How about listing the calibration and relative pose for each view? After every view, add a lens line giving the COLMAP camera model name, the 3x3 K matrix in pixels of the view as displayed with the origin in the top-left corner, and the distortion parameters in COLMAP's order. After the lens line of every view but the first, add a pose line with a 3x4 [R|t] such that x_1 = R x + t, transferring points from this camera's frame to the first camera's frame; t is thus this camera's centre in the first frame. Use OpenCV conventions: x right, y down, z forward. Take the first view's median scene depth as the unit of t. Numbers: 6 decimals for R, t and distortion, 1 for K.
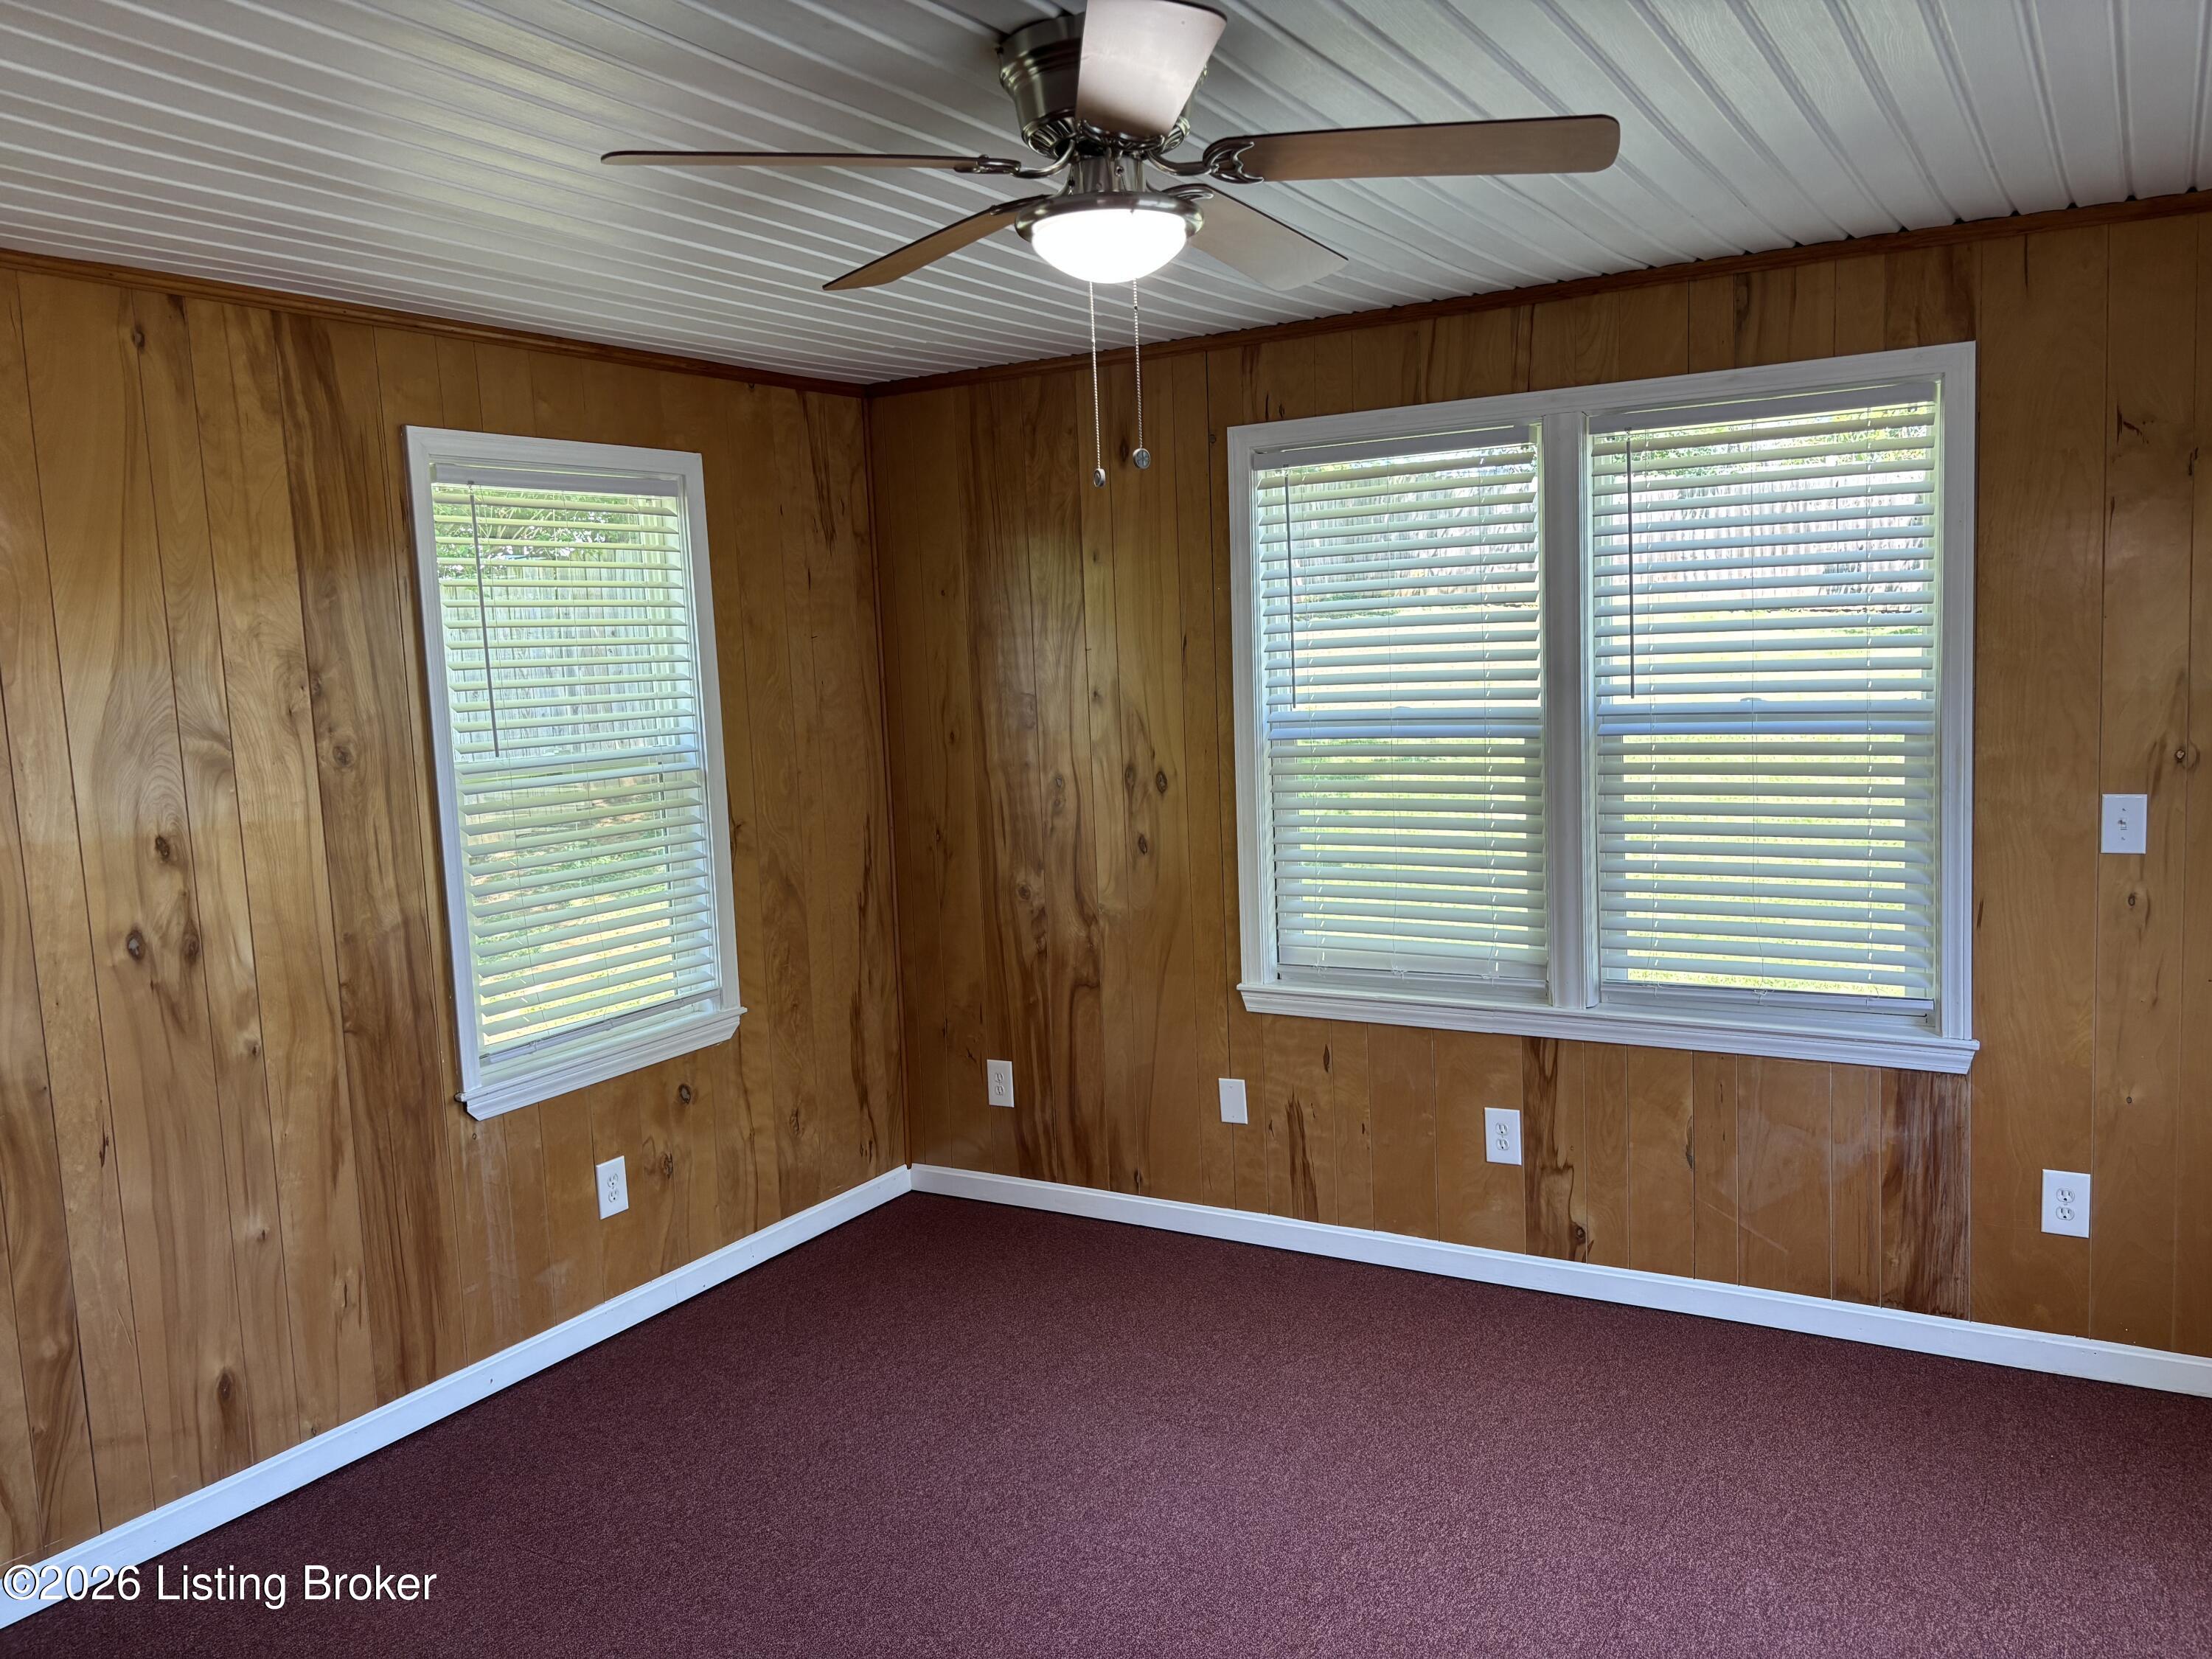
lens RADIAL K [[1690.1, 0, 1085.5], [0, 1690.1, 844.4], [0, 0, 1]] dist [0.057336, -0.056403]
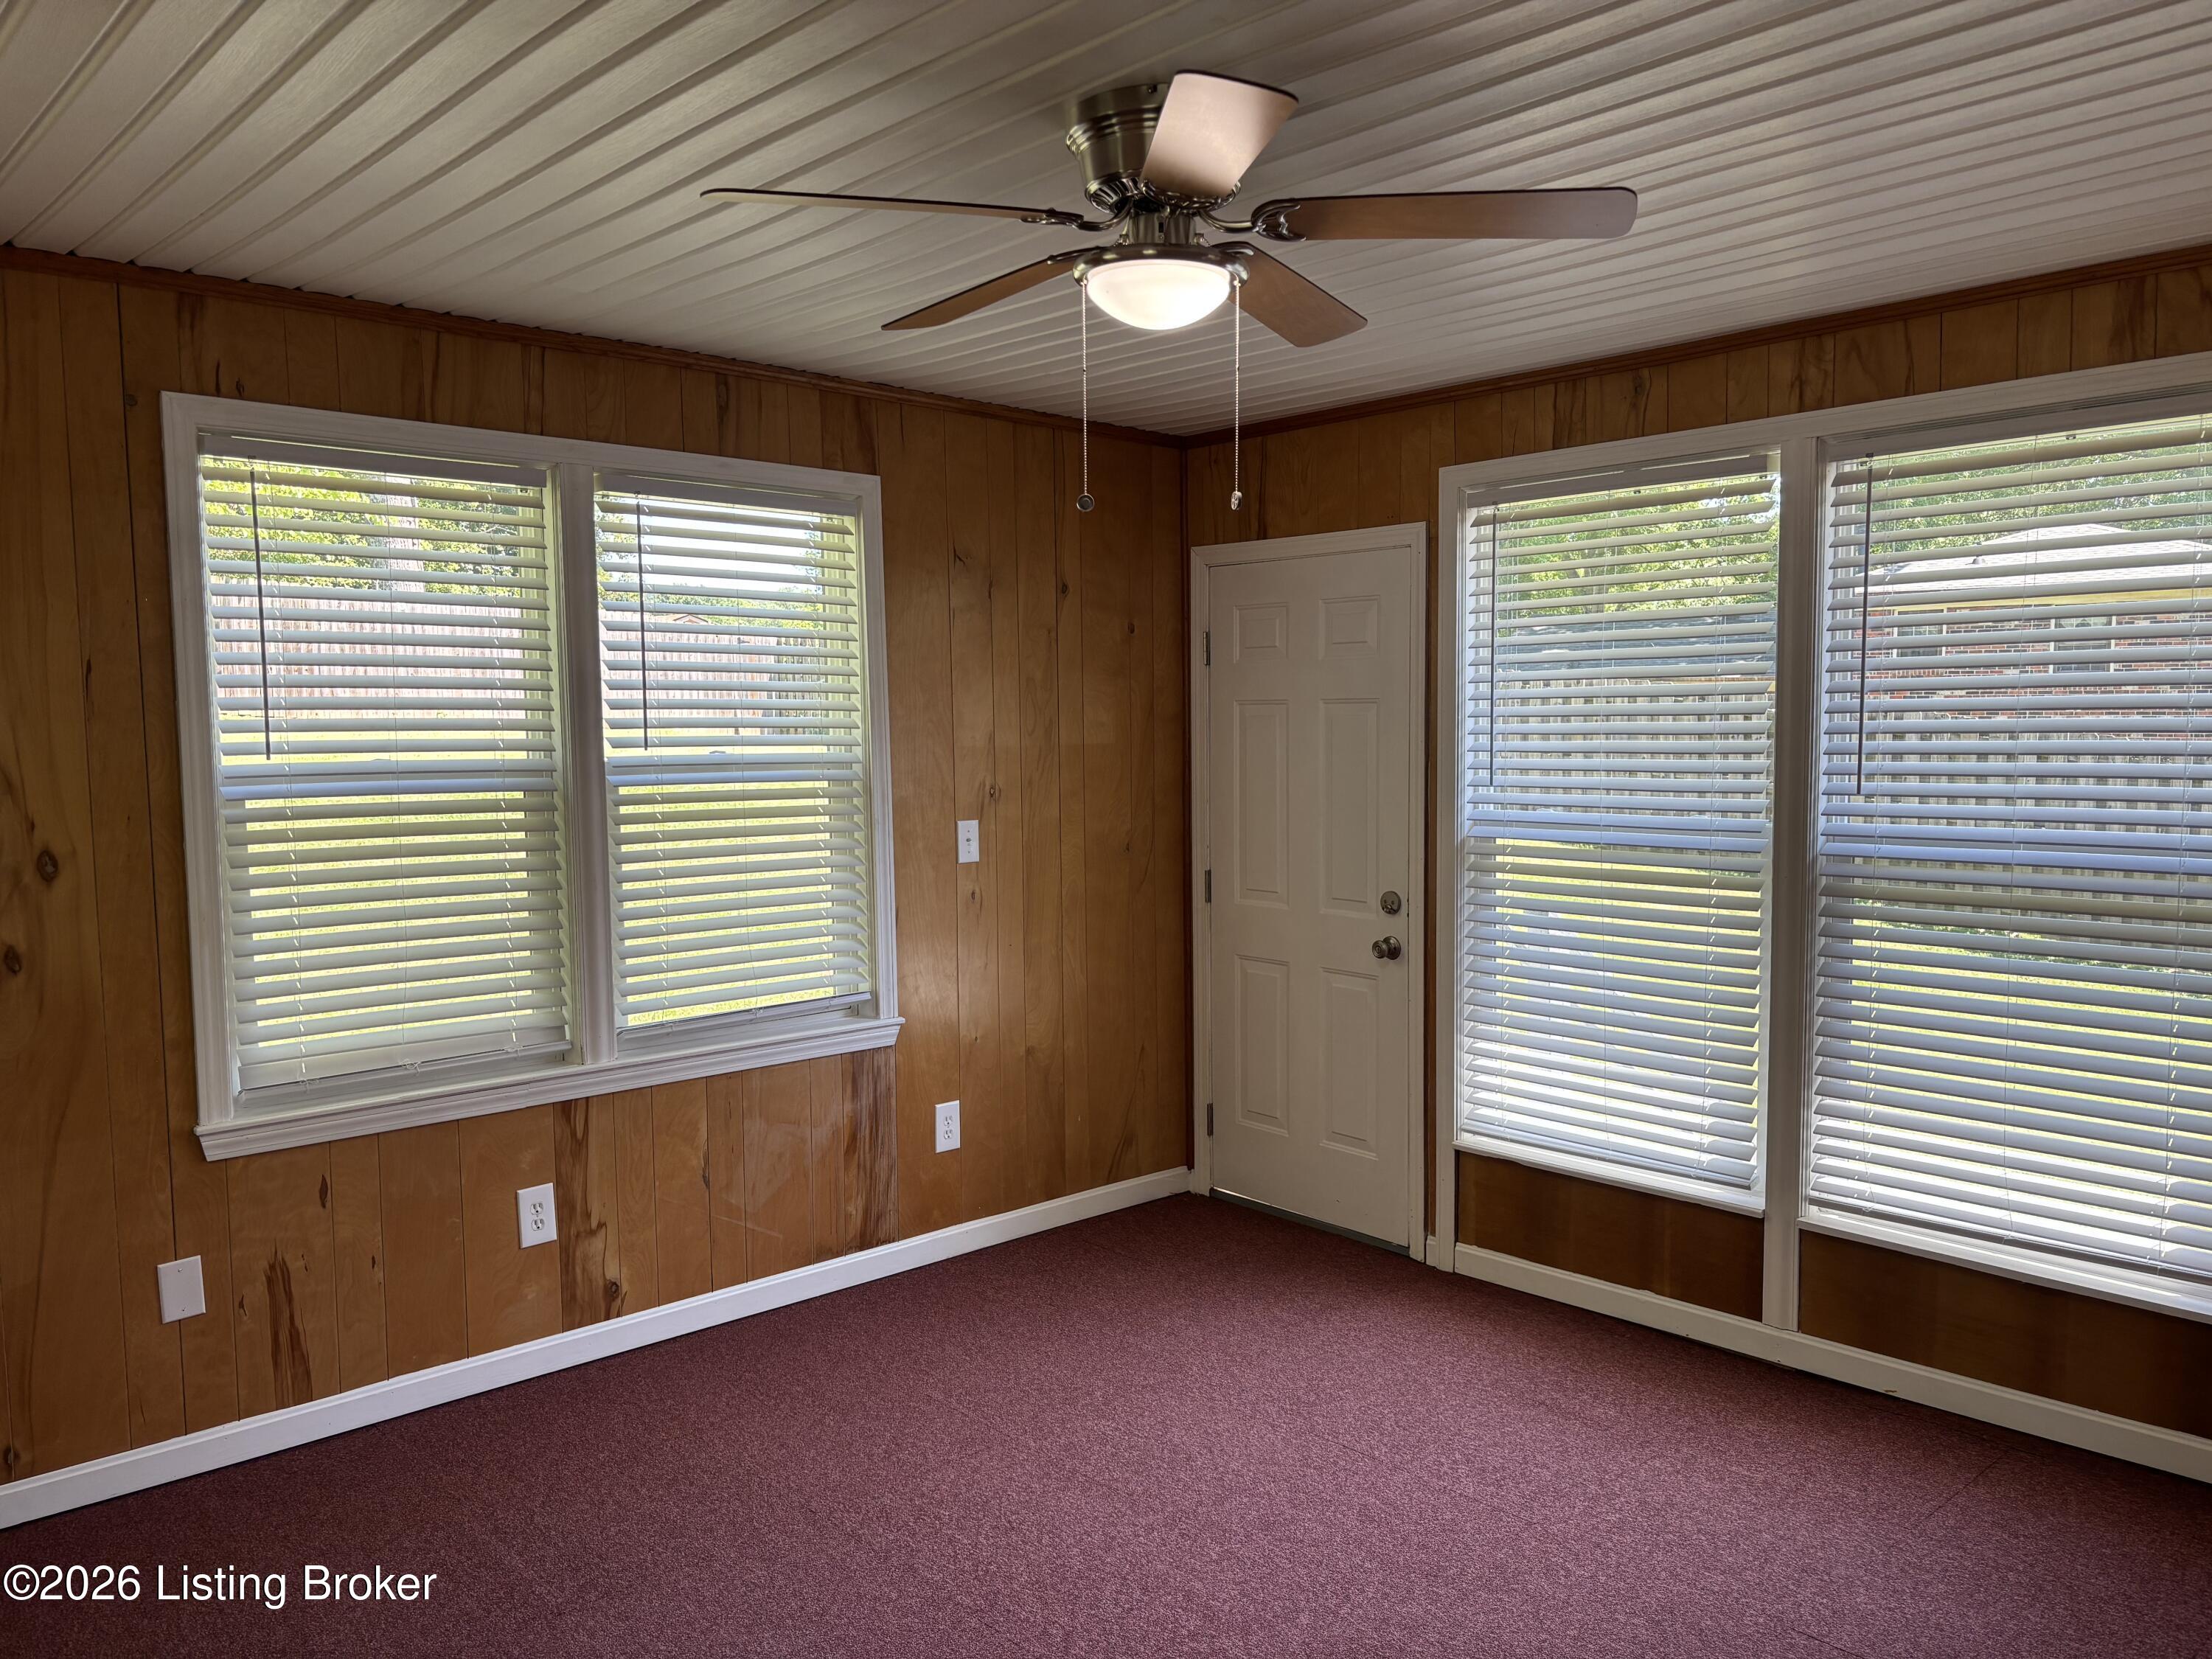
lens RADIAL K [[1690.1, 0, 1083.7], [0, 1690.1, 829.8], [0, 0, 1]] dist [0.057336, -0.056403]
pose [[0.282081, -0.033732, 0.958797, -0.574756], [0.094470, 0.995501, 0.007230, -0.018819], [-0.954728, 0.088539, 0.283999, 0.435863]]
